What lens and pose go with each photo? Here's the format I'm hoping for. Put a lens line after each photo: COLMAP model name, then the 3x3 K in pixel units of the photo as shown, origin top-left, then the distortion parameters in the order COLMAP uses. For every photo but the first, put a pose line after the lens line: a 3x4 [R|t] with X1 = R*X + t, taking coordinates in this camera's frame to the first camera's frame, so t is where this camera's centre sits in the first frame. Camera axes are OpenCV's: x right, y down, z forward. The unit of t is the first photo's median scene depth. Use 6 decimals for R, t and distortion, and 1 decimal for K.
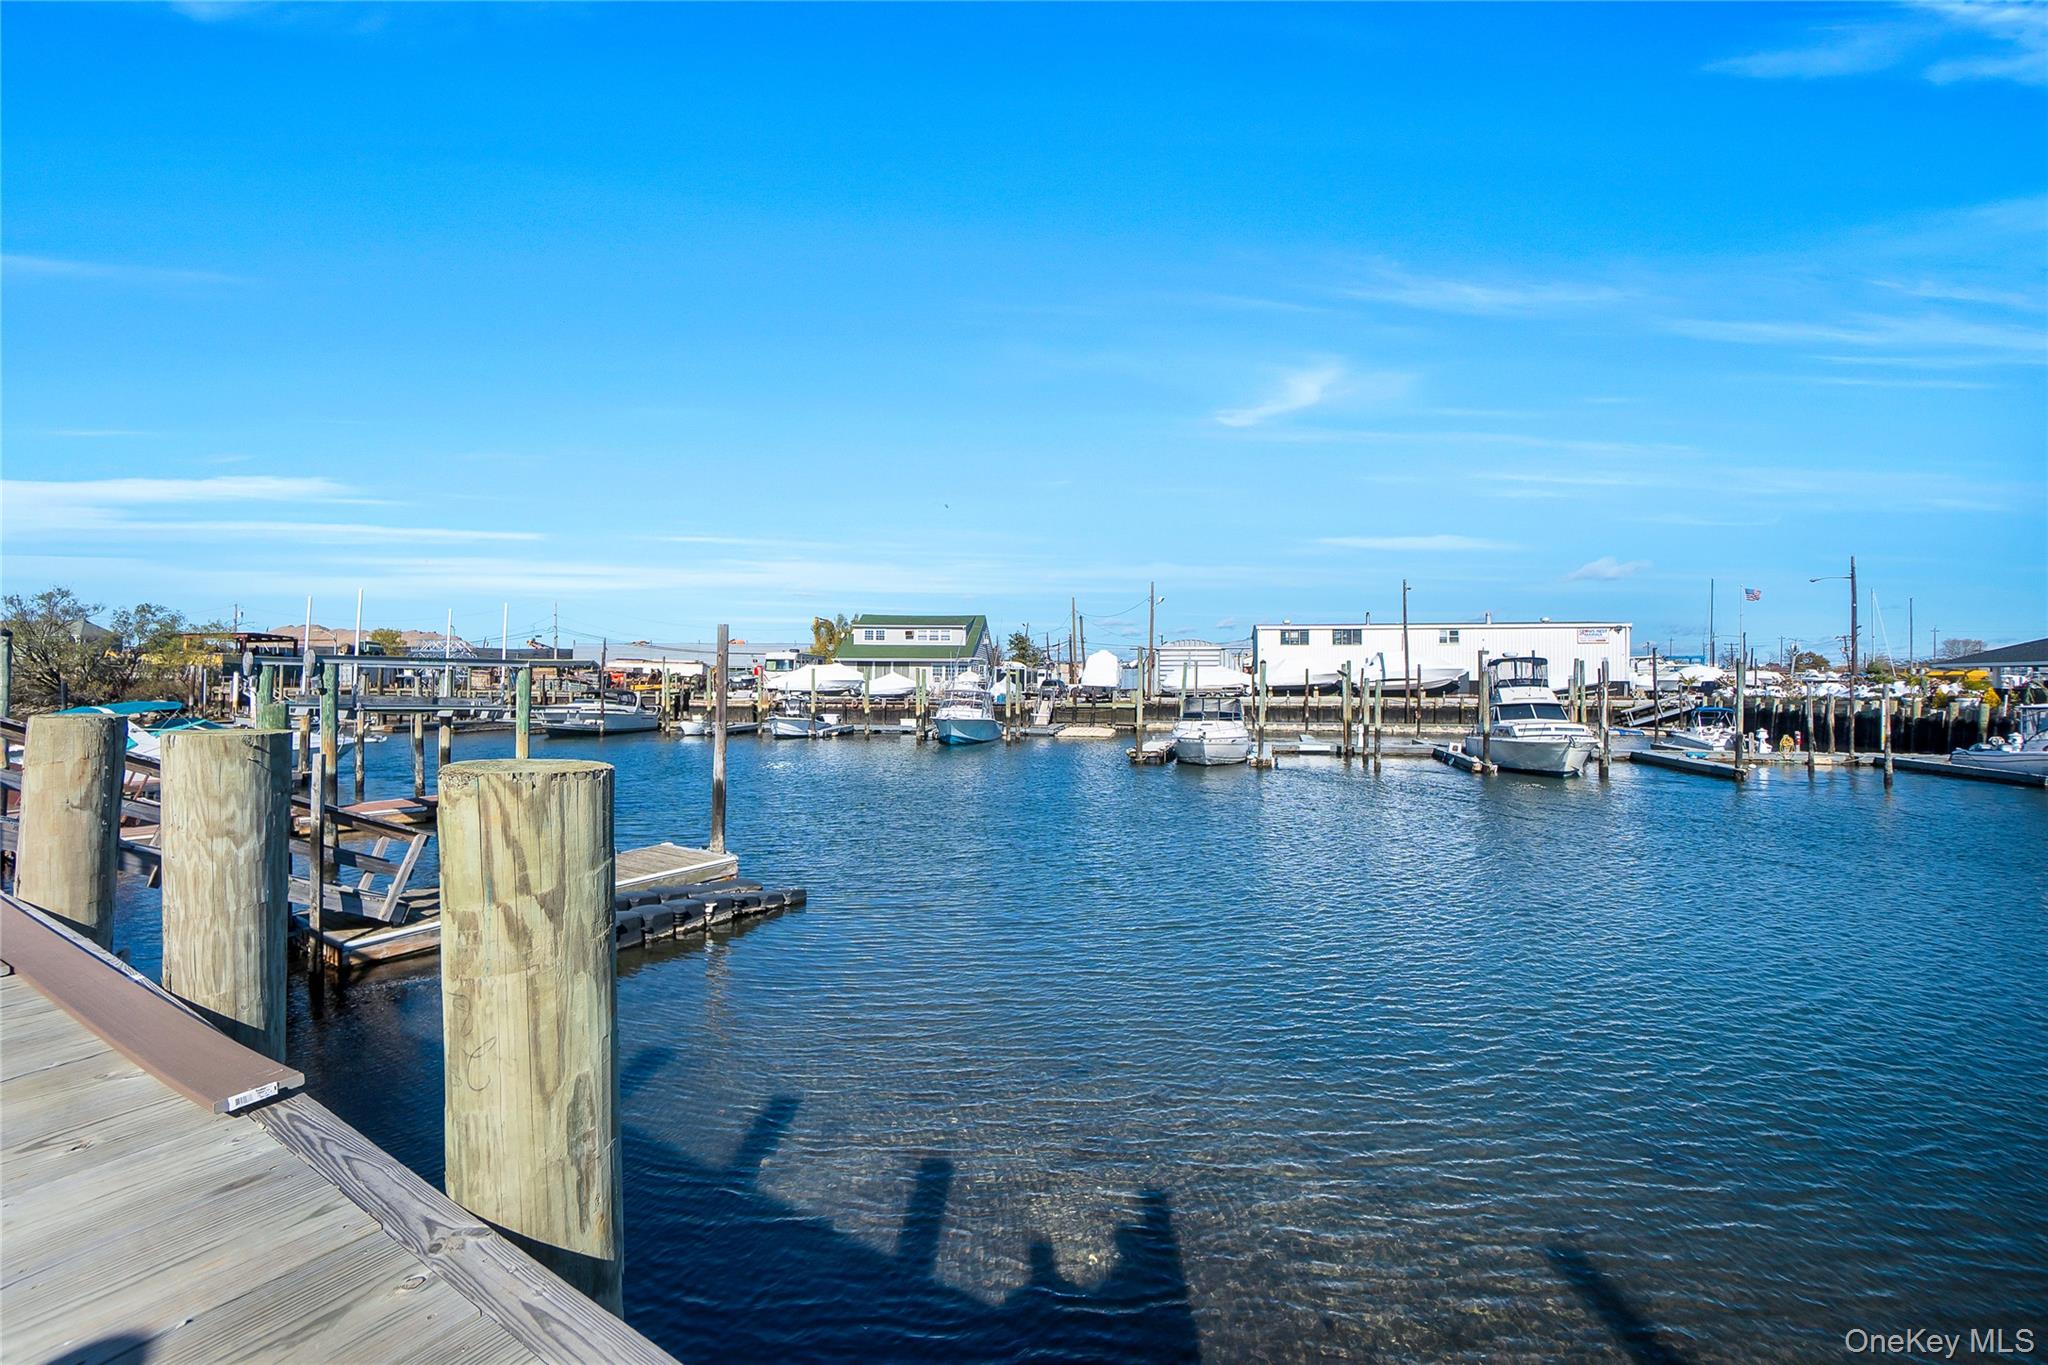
lens RADIAL K [[912.2, 0, 974.2], [0, 912.2, 671.0], [0, 0, 1]] dist [-0.047770, 0.000592]
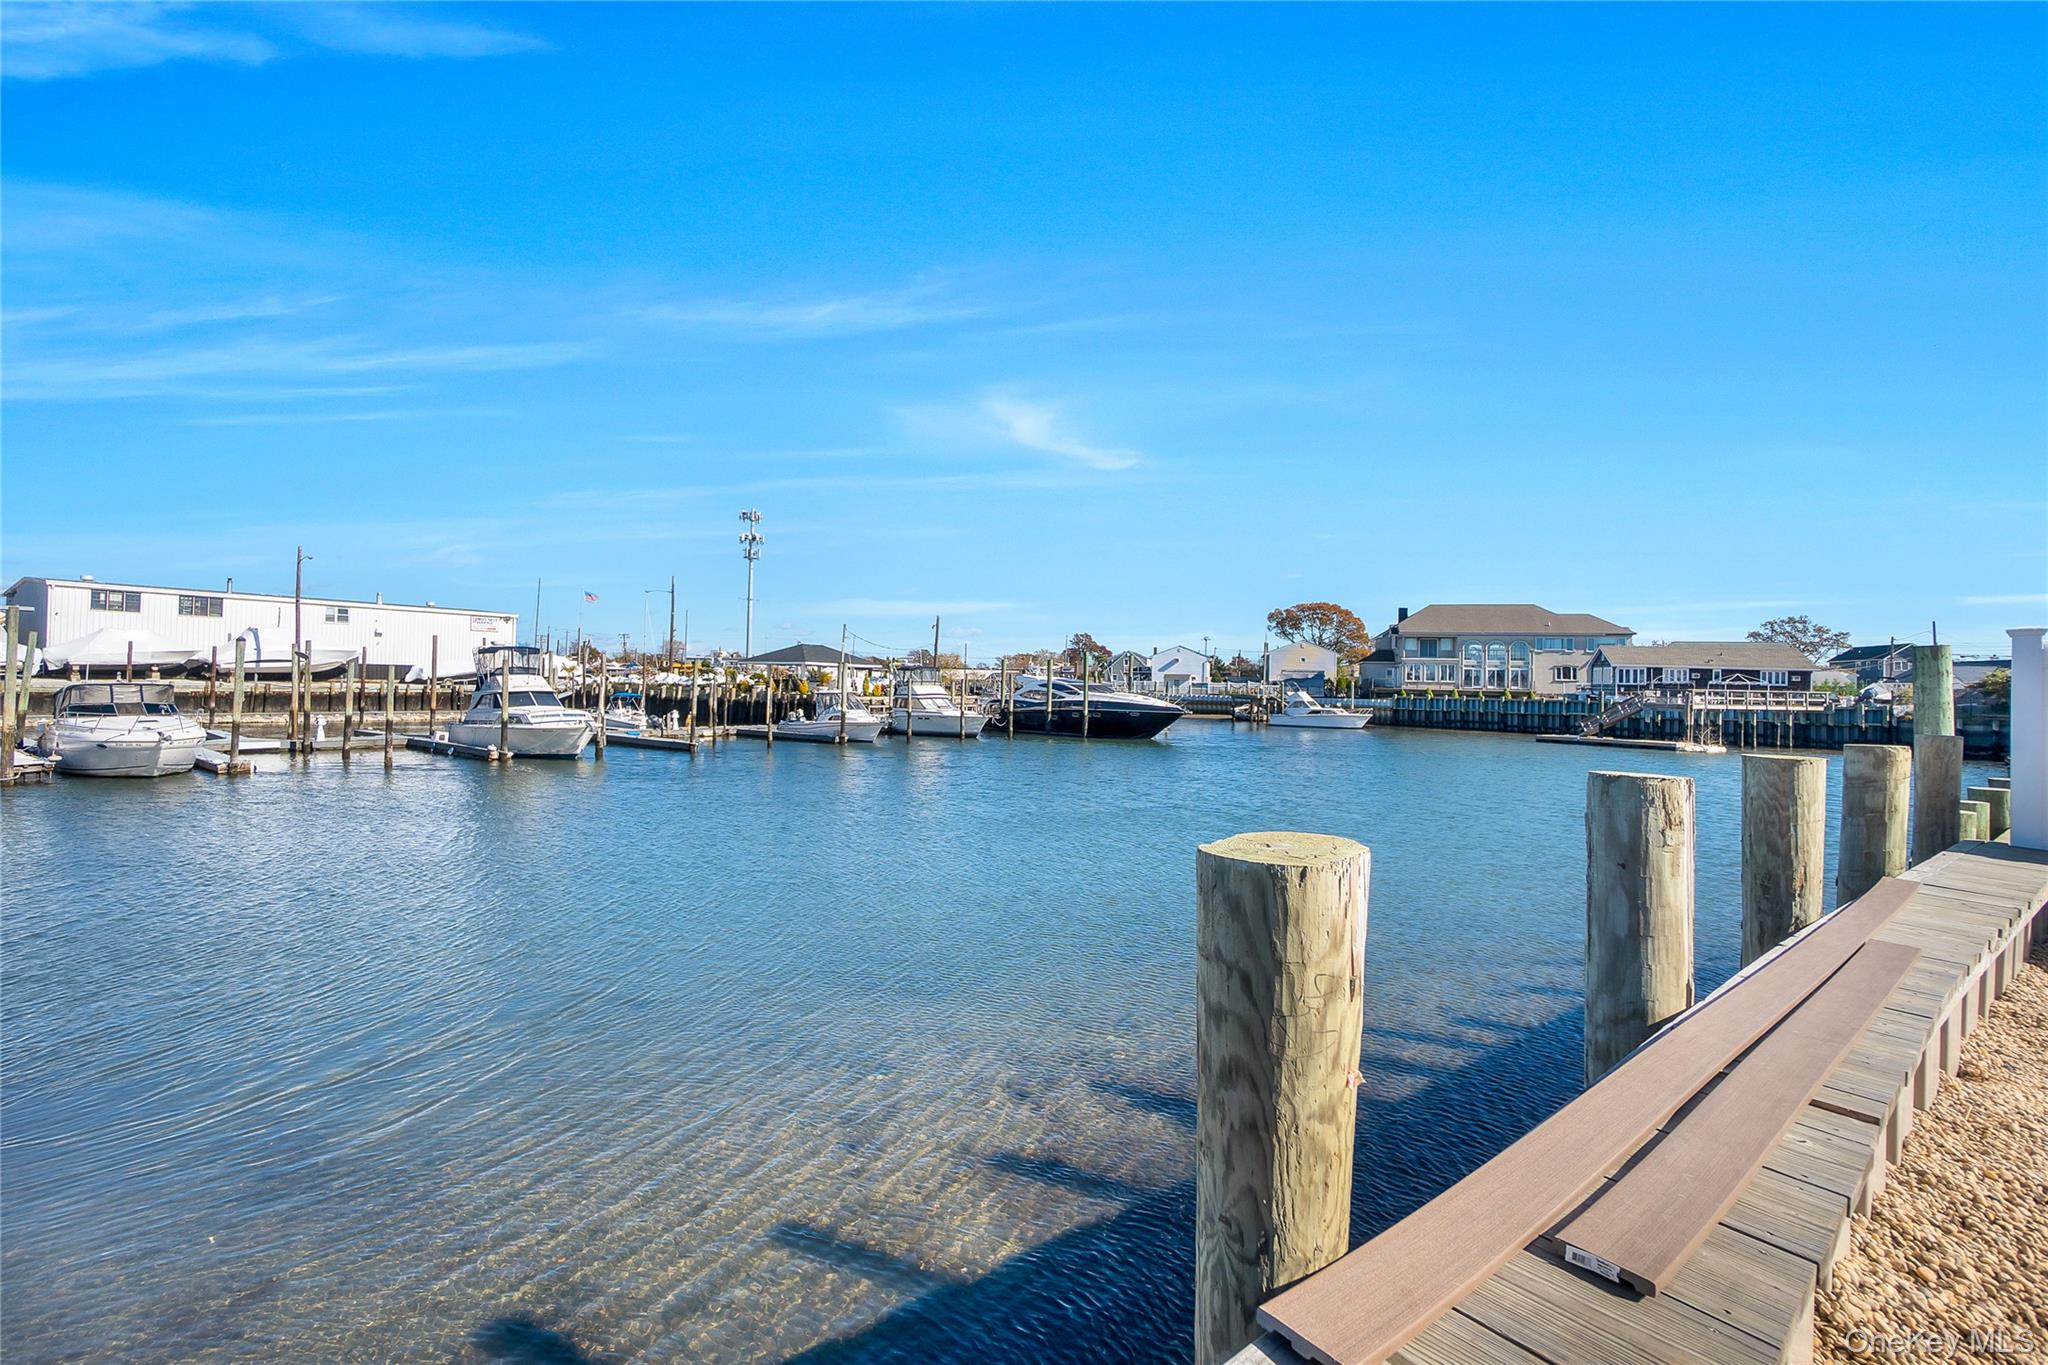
lens RADIAL K [[918.2, 0, 1007.8], [0, 918.2, 680.9], [0, 0, 1]] dist [-0.057515, 0.026591]
pose [[0.364694, 0.005447, 0.931111, -0.093460], [-0.033300, 0.999420, 0.007196, -0.000961], [-0.930532, -0.033630, 0.364664, 0.058095]]
